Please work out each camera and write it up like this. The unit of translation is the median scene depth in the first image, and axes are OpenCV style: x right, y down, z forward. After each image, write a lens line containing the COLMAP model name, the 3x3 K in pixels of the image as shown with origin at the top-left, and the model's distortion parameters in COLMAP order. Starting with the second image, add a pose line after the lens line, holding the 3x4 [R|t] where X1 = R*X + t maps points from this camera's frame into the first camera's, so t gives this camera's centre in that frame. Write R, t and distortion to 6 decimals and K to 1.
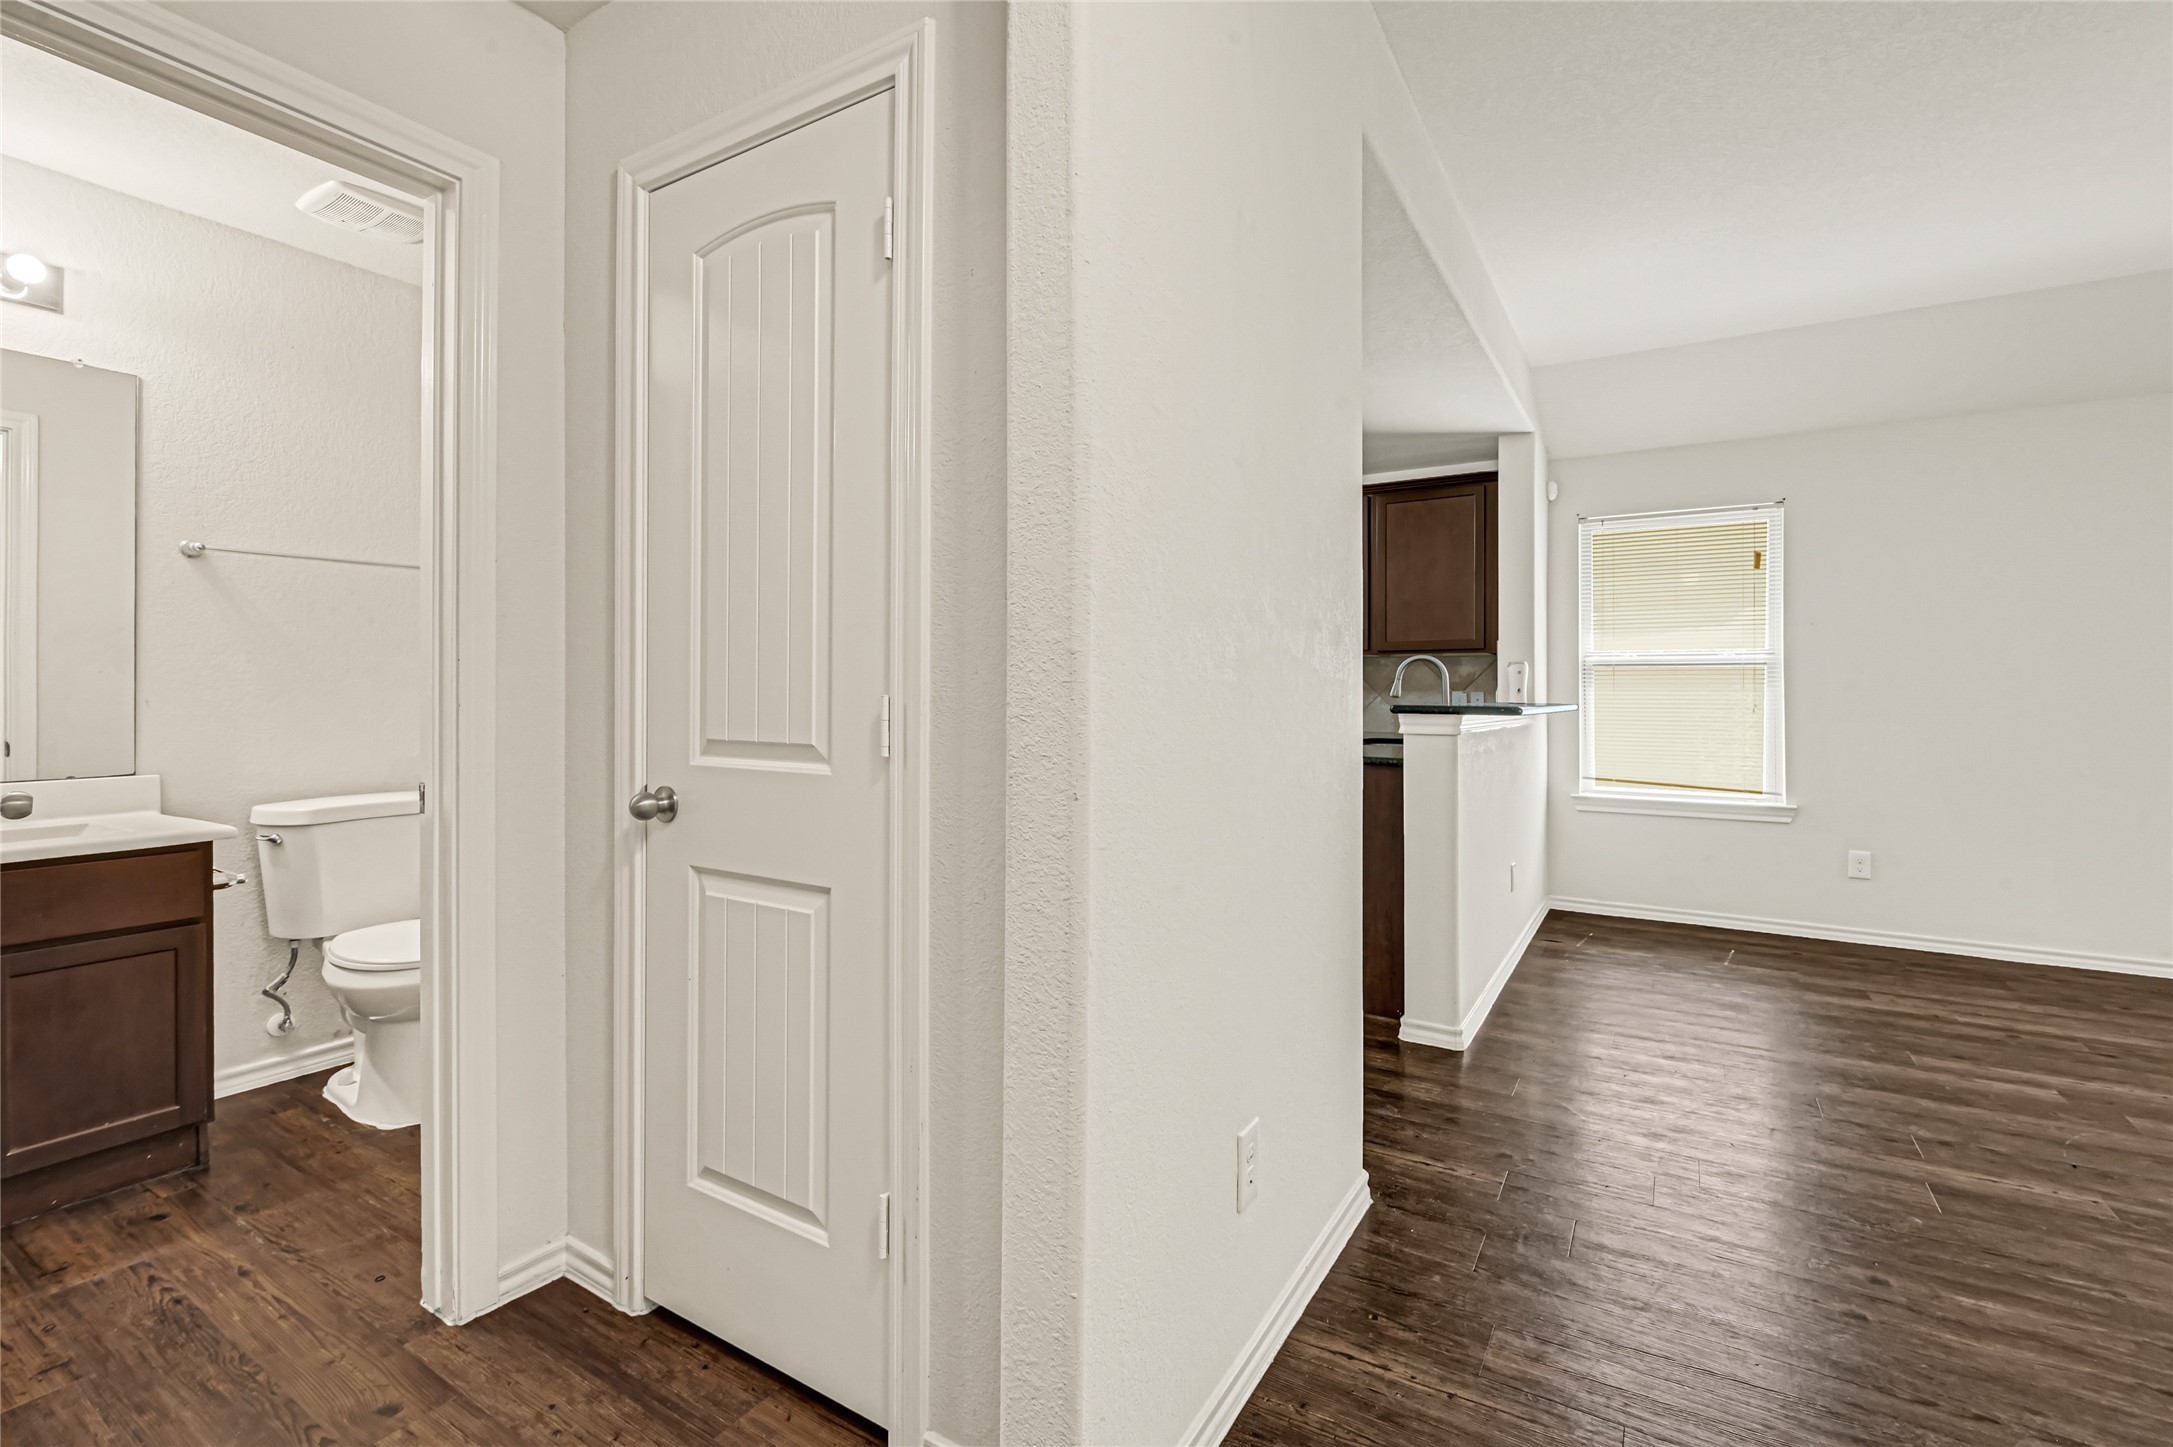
lens RADIAL K [[974.8, 0, 1082.4], [0, 974.8, 678.9], [0, 0, 1]] dist [0.000760, -0.000053]
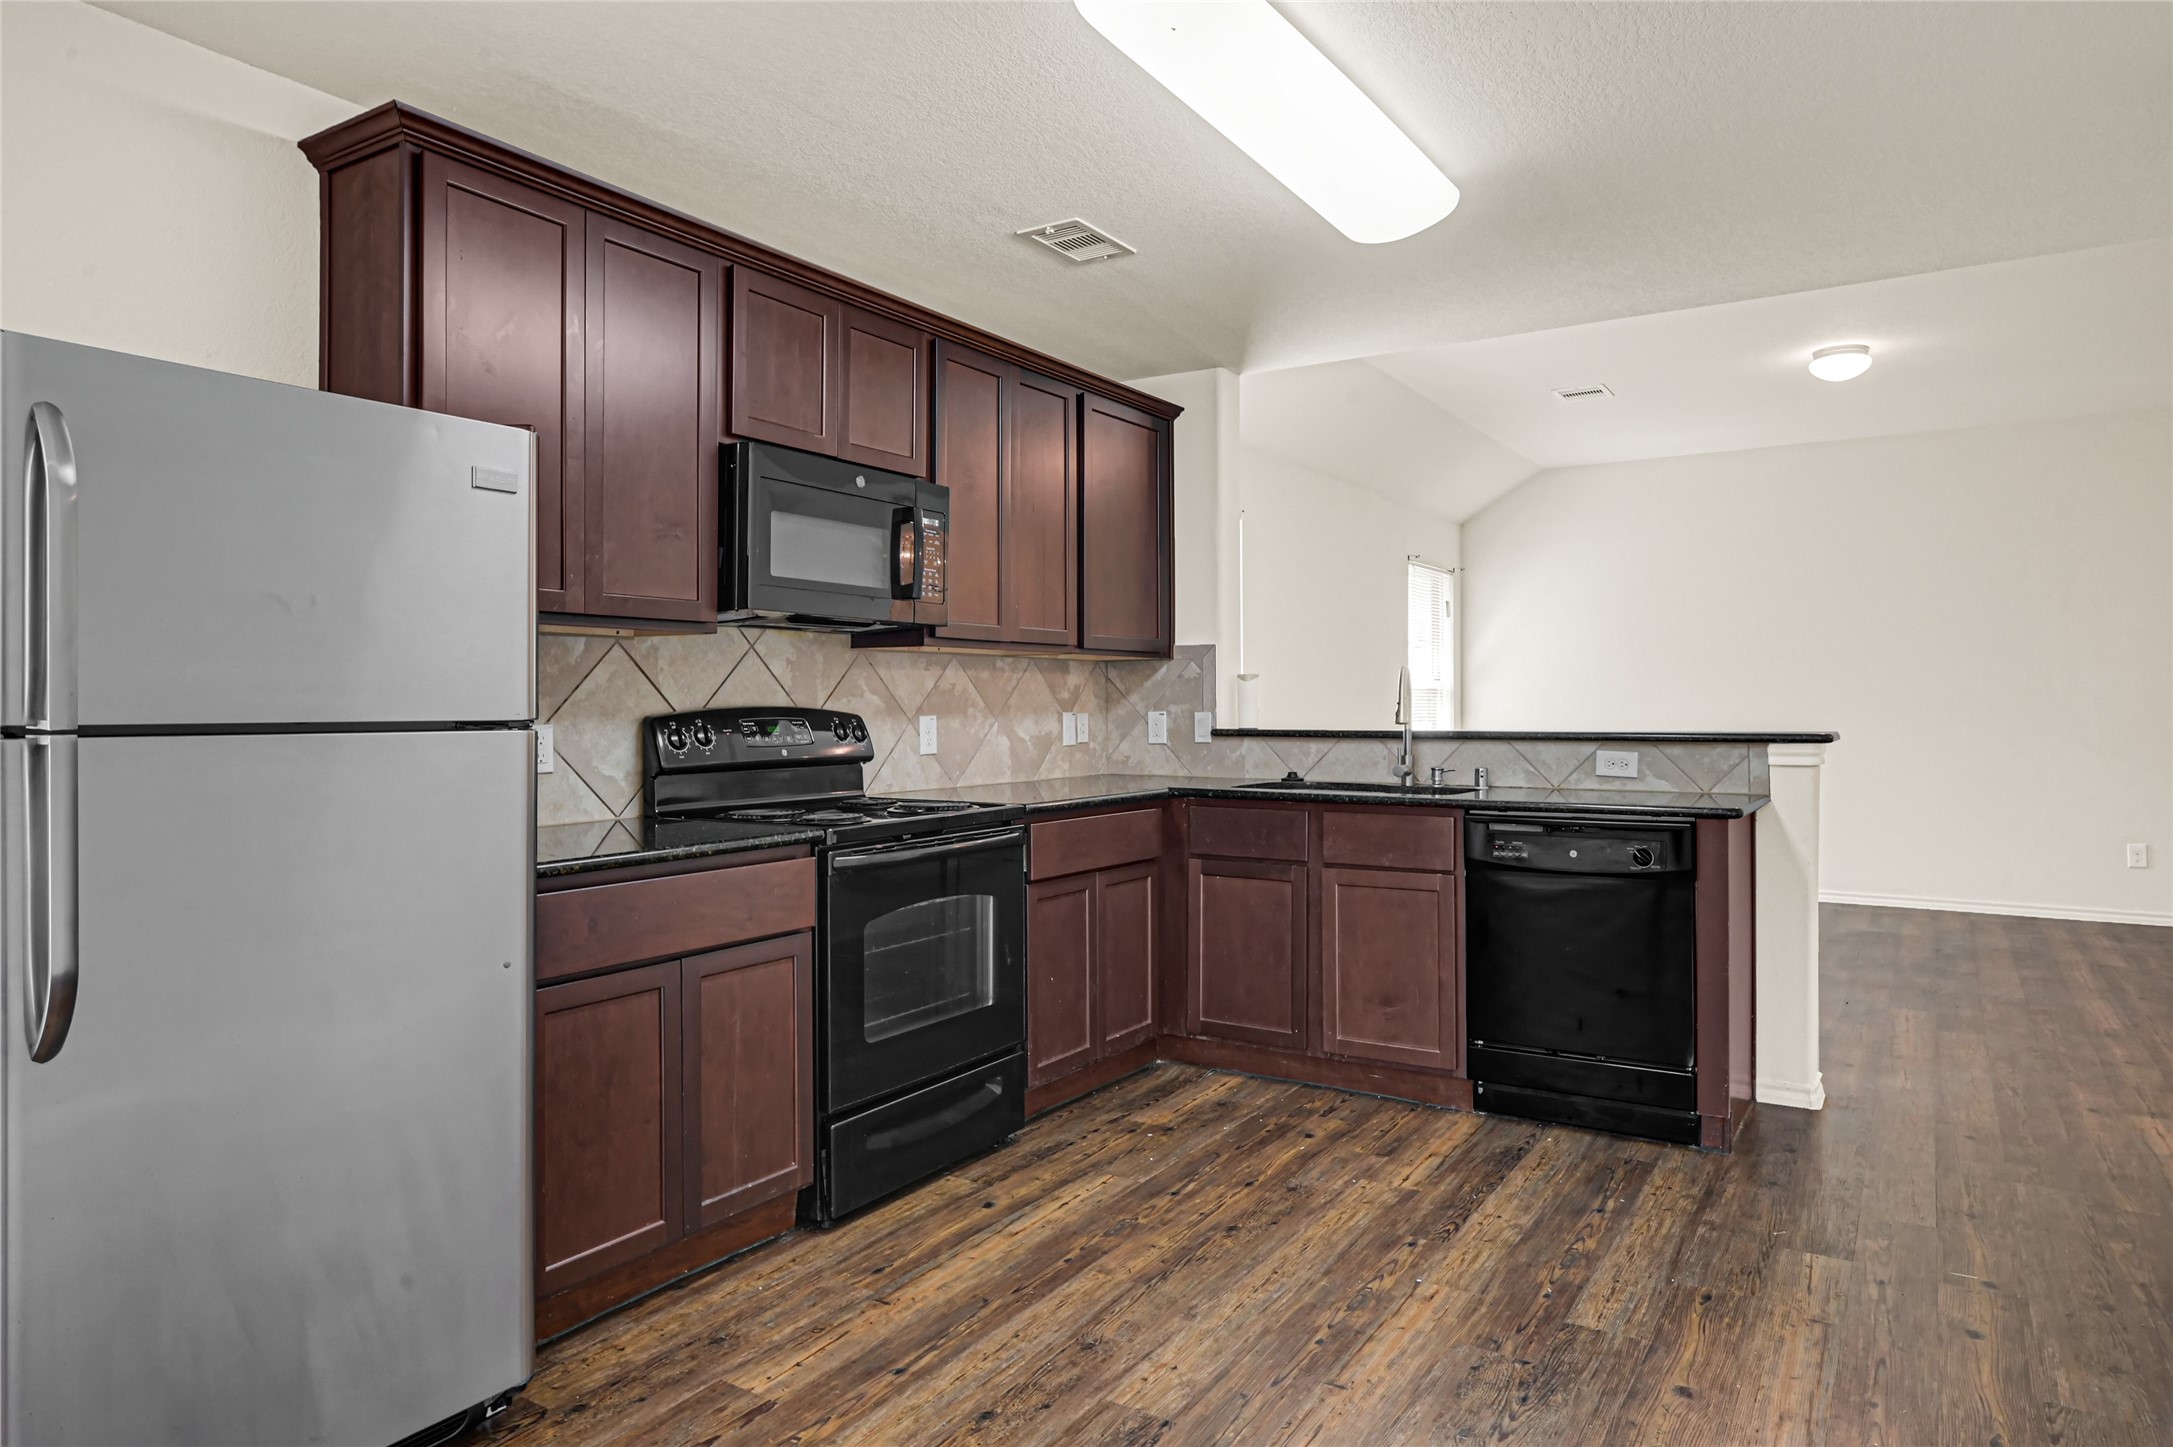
lens RADIAL K [[1326.9, 0, 1096.6], [0, 1326.9, 702.8], [0, 0, 1]] dist [-0.001811, -0.004269]
pose [[0.017467, -0.008369, 0.999812, -0.616779], [-0.010780, 0.999905, 0.008558, -0.003475], [-0.999789, -0.010927, 0.017375, 1.132911]]
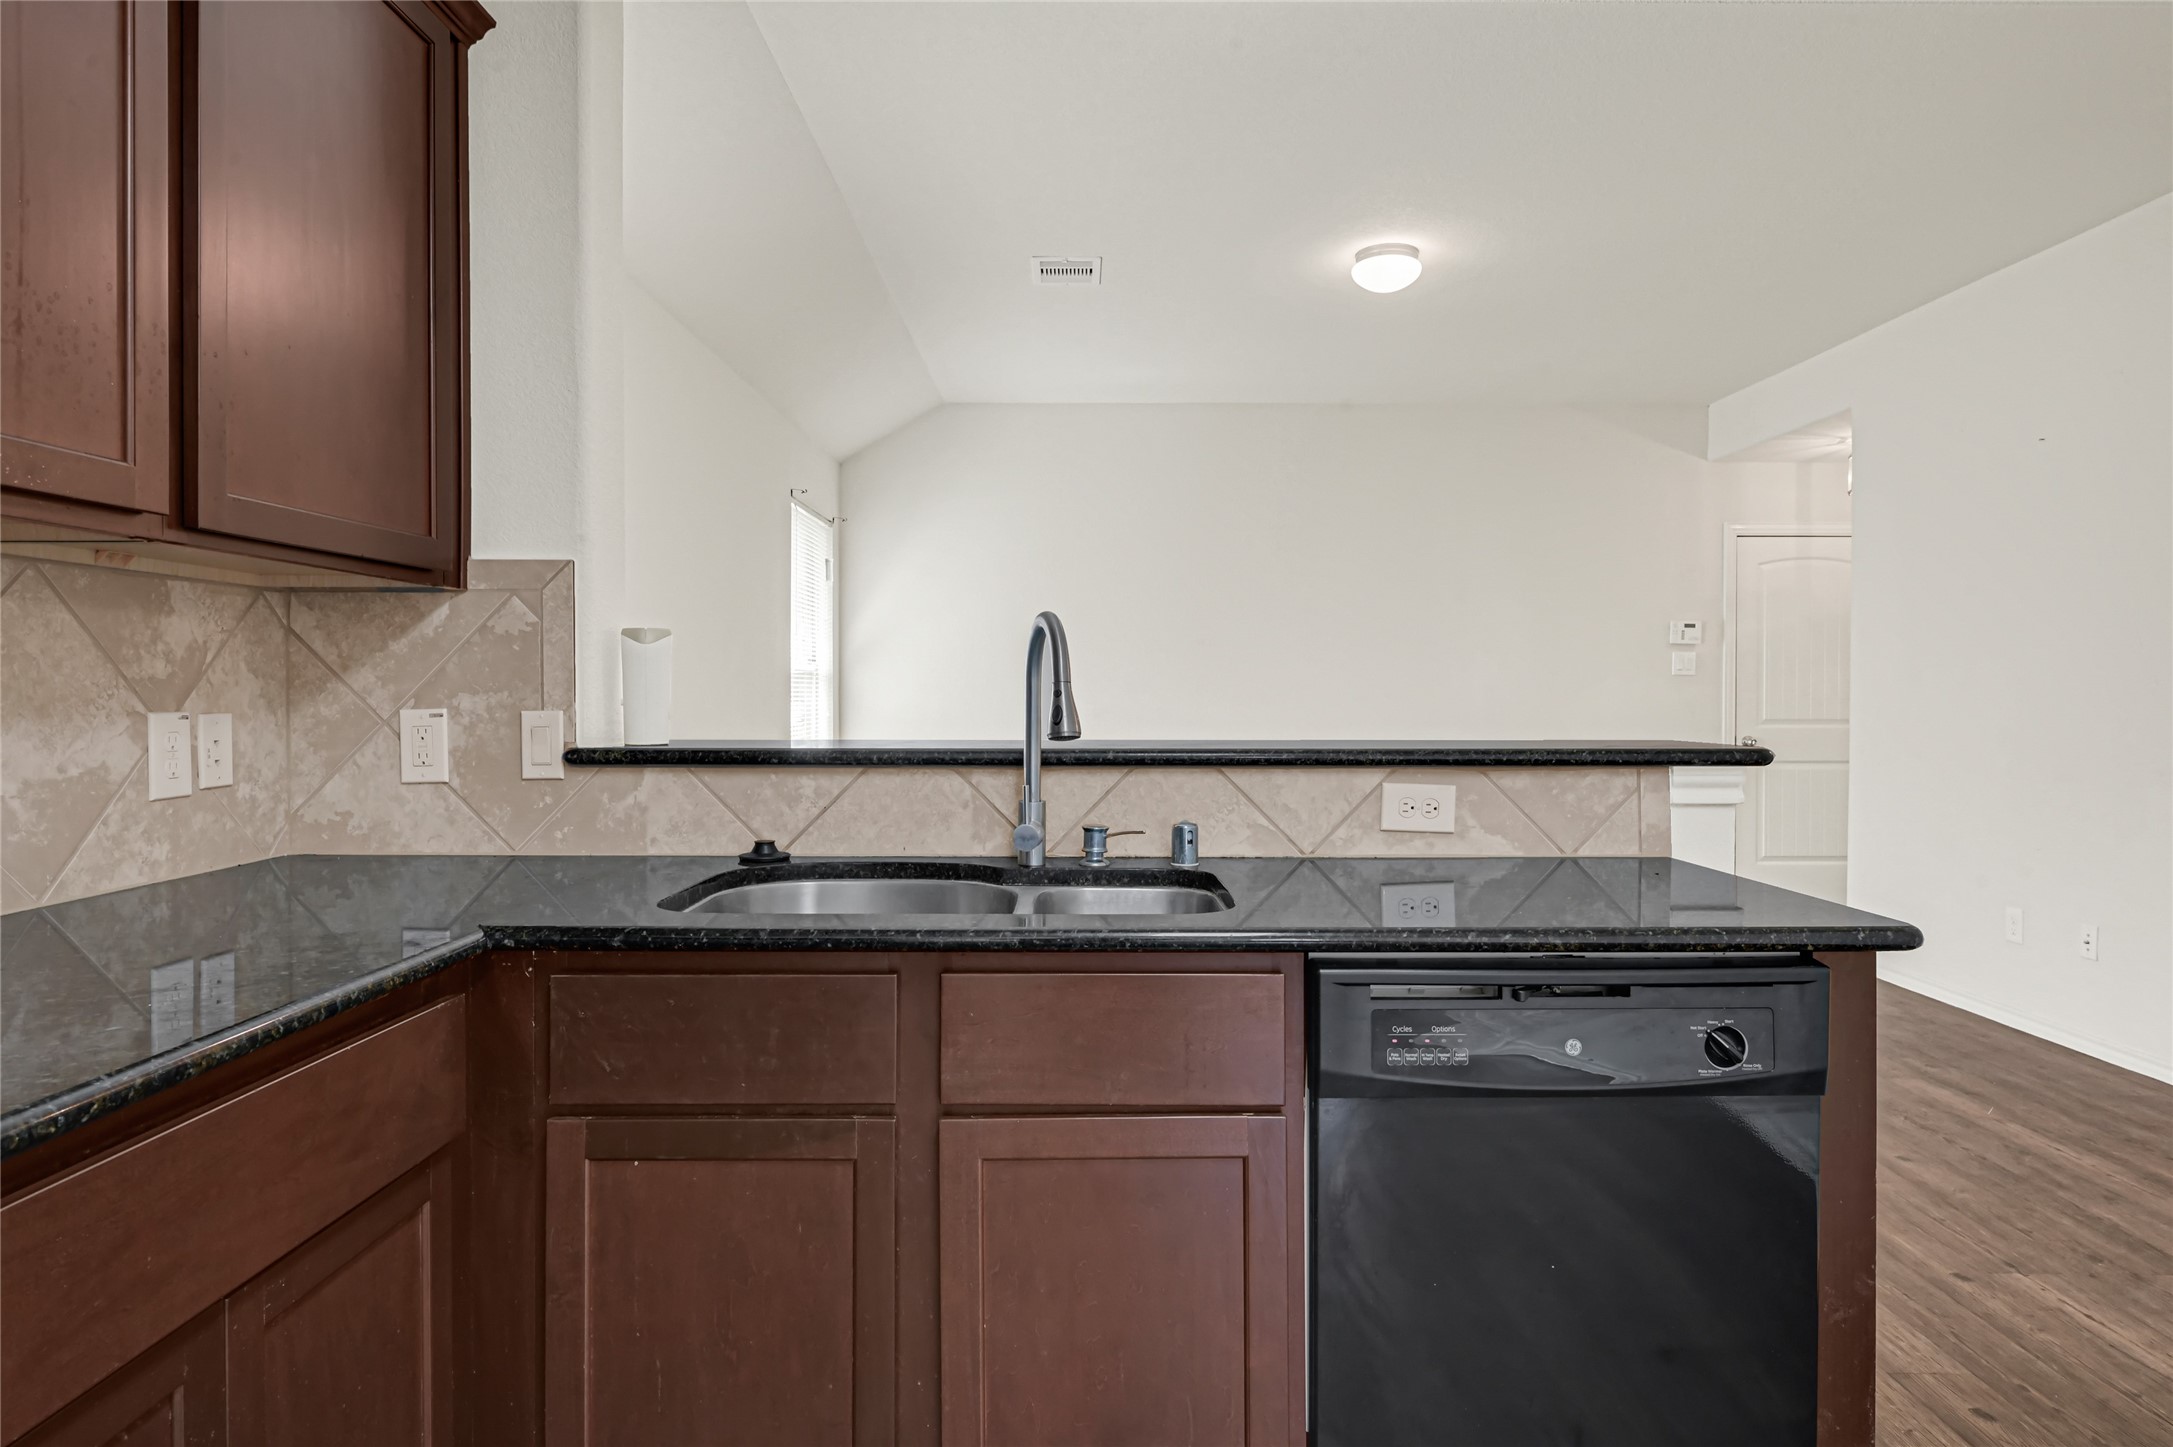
lens RADIAL K [[1236.5, 0, 1099.1], [0, 1236.5, 706.8], [0, 0, 1]] dist [-0.004035, -0.001096]
pose [[-0.529000, -0.020321, 0.848379, -0.030249], [-0.018233, 0.999755, 0.012578, 0.001690], [-0.848426, -0.008815, -0.529240, 1.131073]]
